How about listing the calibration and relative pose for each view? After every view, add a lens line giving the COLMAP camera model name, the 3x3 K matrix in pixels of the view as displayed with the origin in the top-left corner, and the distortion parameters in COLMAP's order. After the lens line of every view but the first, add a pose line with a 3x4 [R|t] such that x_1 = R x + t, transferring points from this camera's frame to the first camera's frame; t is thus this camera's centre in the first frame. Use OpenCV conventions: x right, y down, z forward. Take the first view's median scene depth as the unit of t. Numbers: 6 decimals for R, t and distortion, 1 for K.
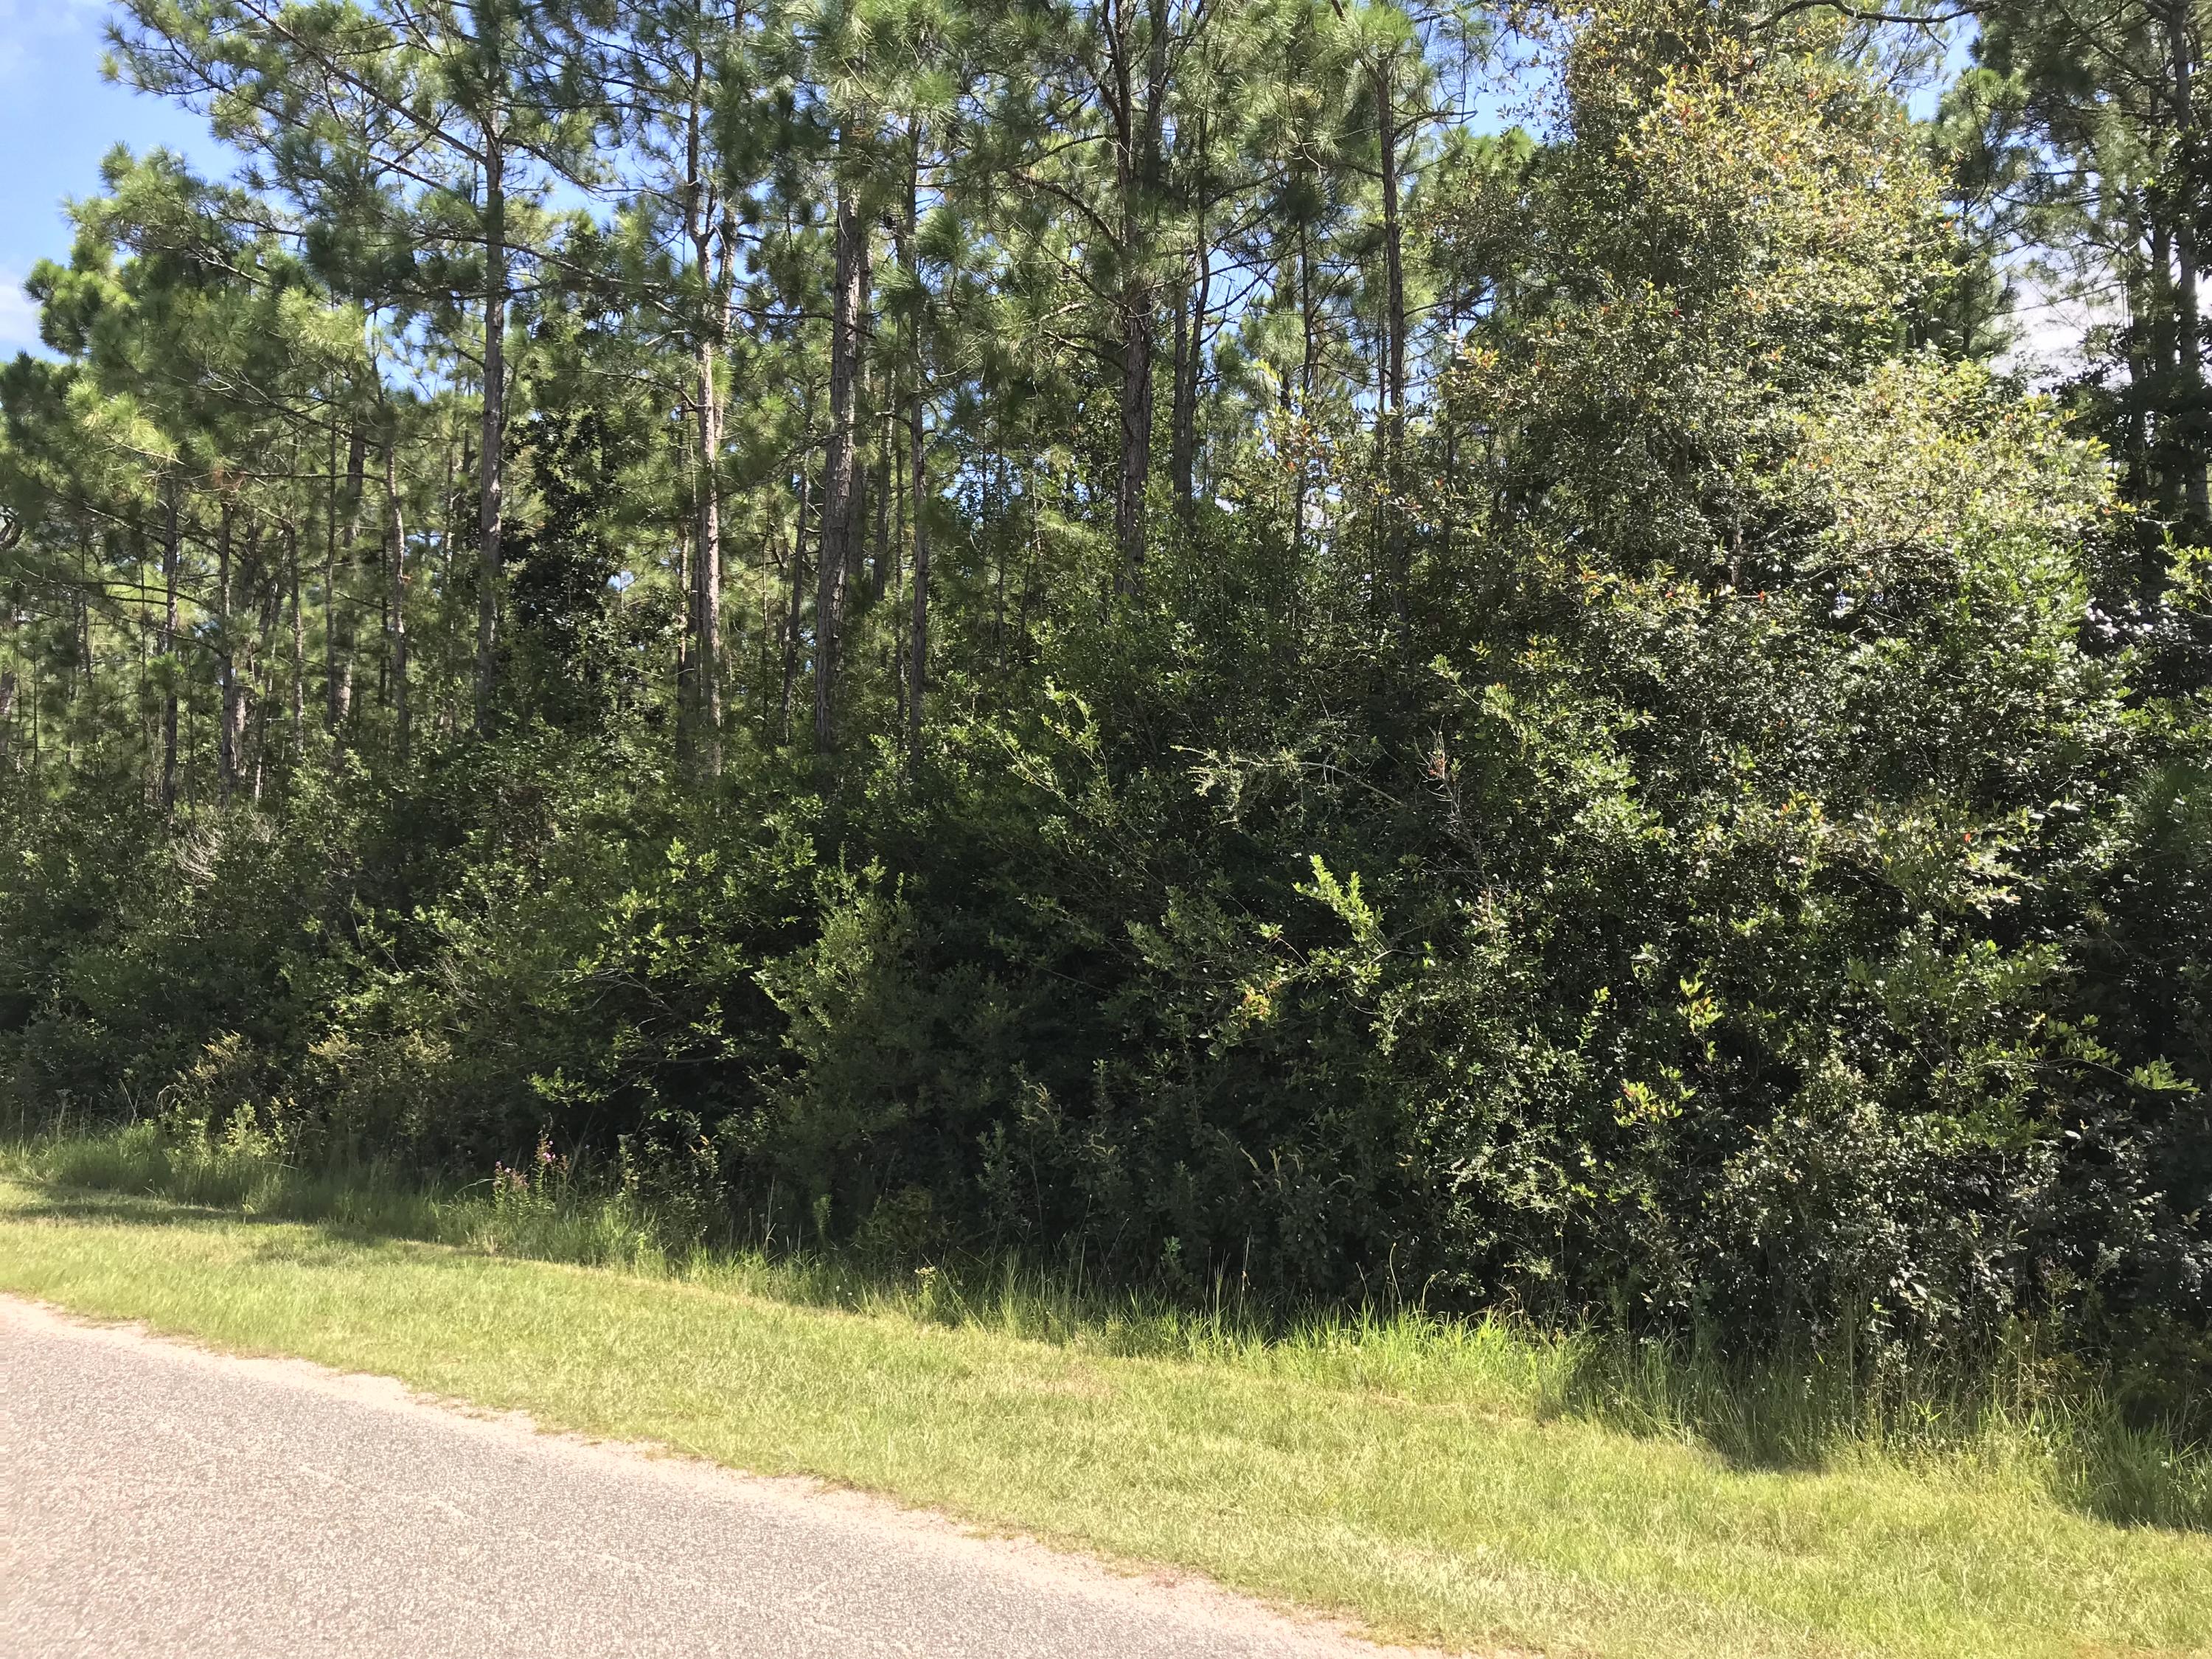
lens RADIAL K [[1772.1, 0, 1086.0], [0, 1772.1, 829.7], [0, 0, 1]] dist [-0.001147, 0.001203]
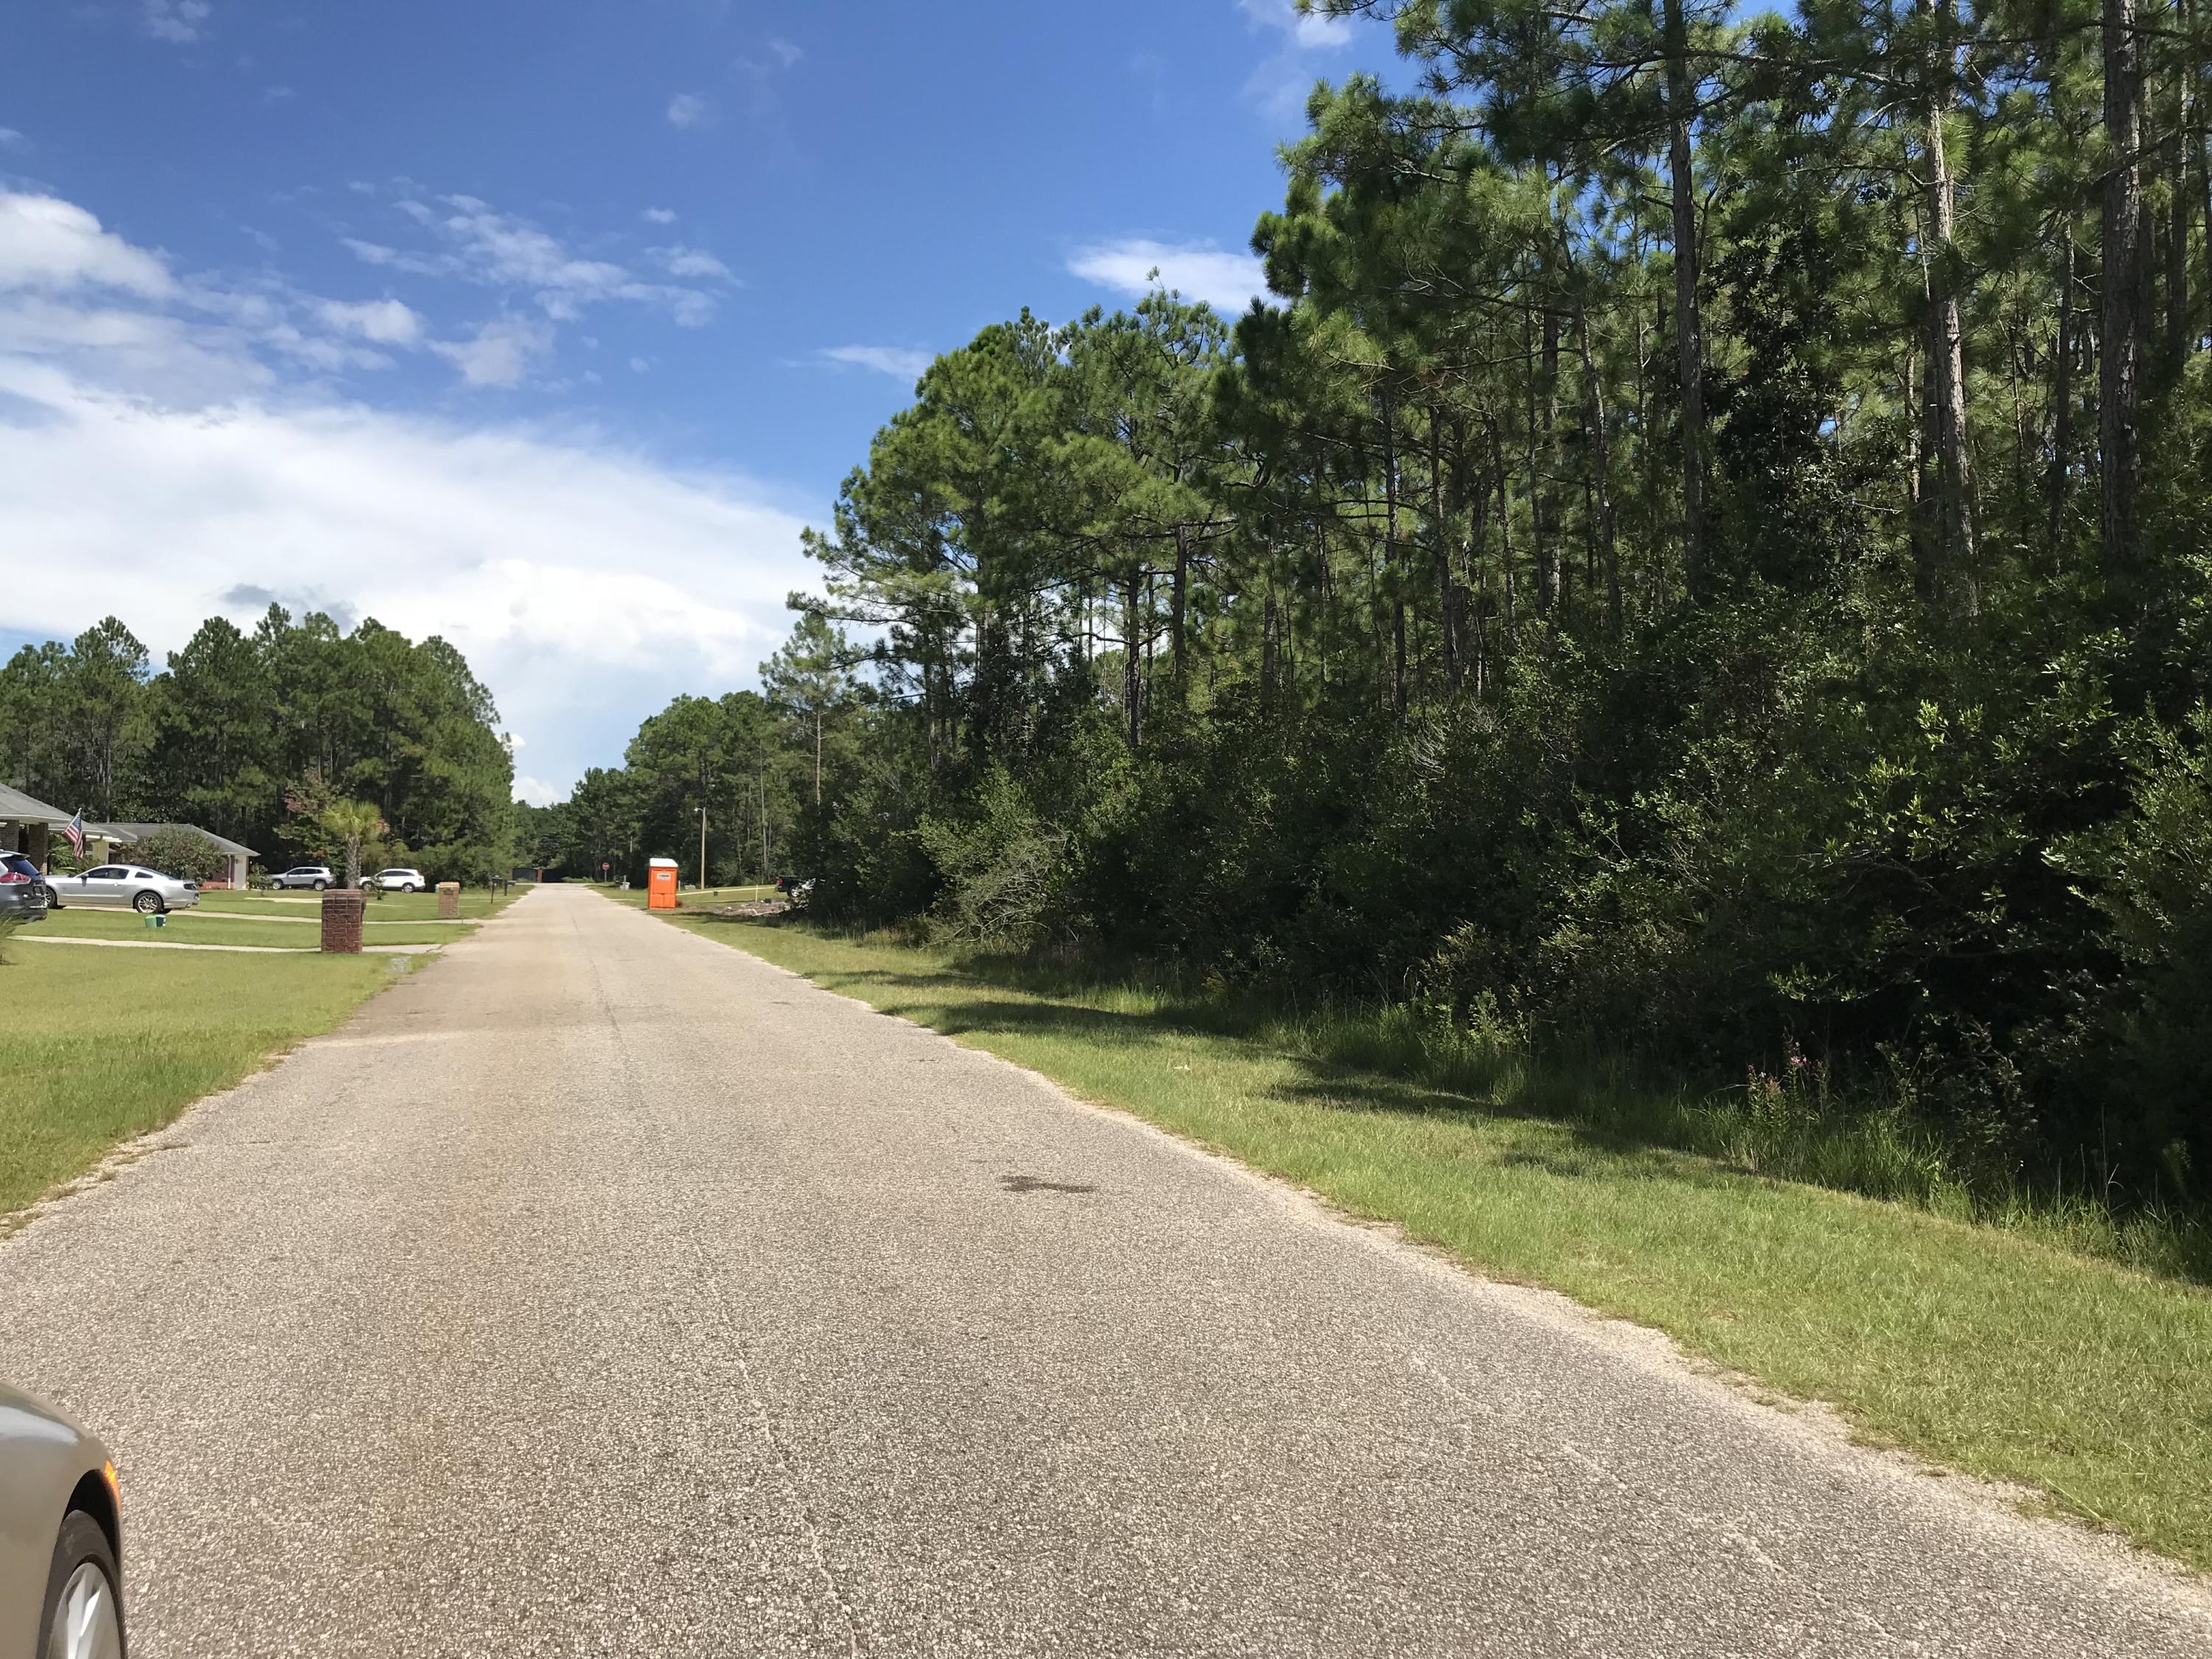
lens RADIAL K [[1826.6, 0, 1105.7], [0, 1826.6, 797.0], [0, 0, 1]] dist [-0.000962, -0.014804]
pose [[0.799229, -0.040669, -0.599649, -0.033828], [0.068830, 0.997337, 0.024098, 0.007898], [0.597073, -0.060533, 0.799900, 0.077662]]
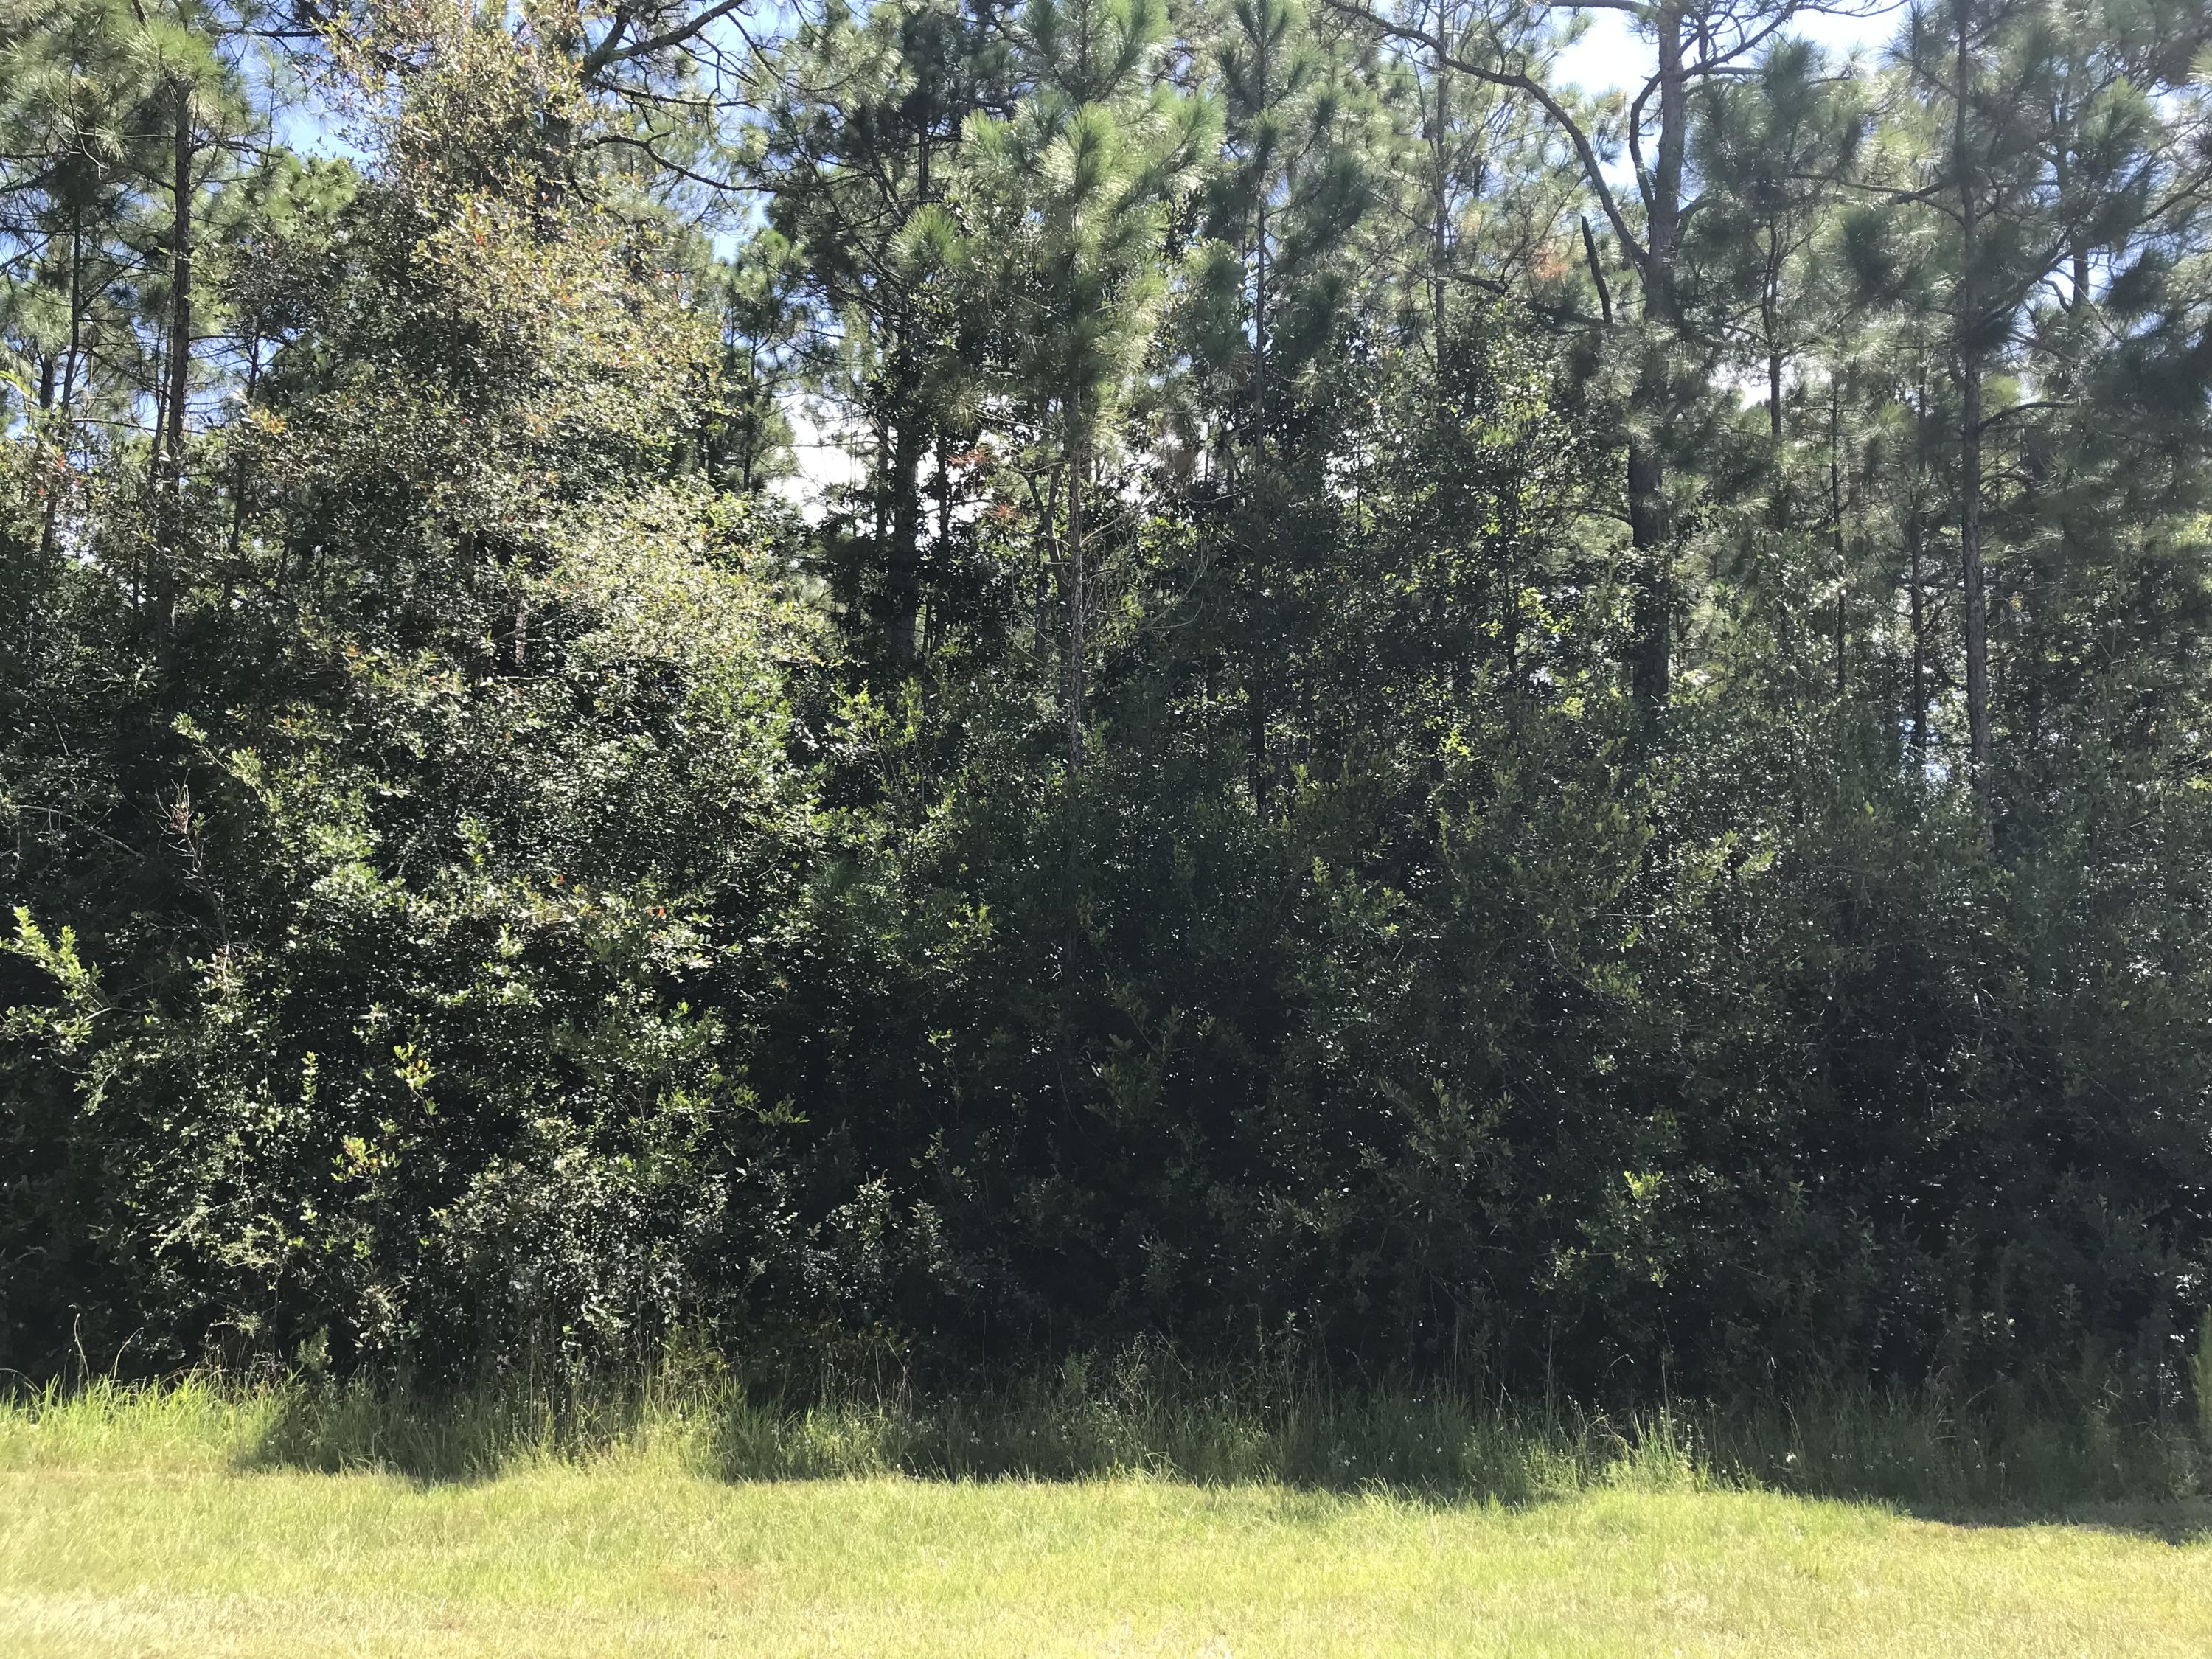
lens RADIAL K [[1804.9, 0, 1106.0], [0, 1804.9, 829.5], [0, 0, 1]] dist [0.010318, -0.010607]
pose [[0.791160, 0.070858, 0.607490, -0.001946], [-0.052978, 0.997472, -0.047350, -0.005698], [-0.609310, 0.005278, 0.792915, -0.060784]]
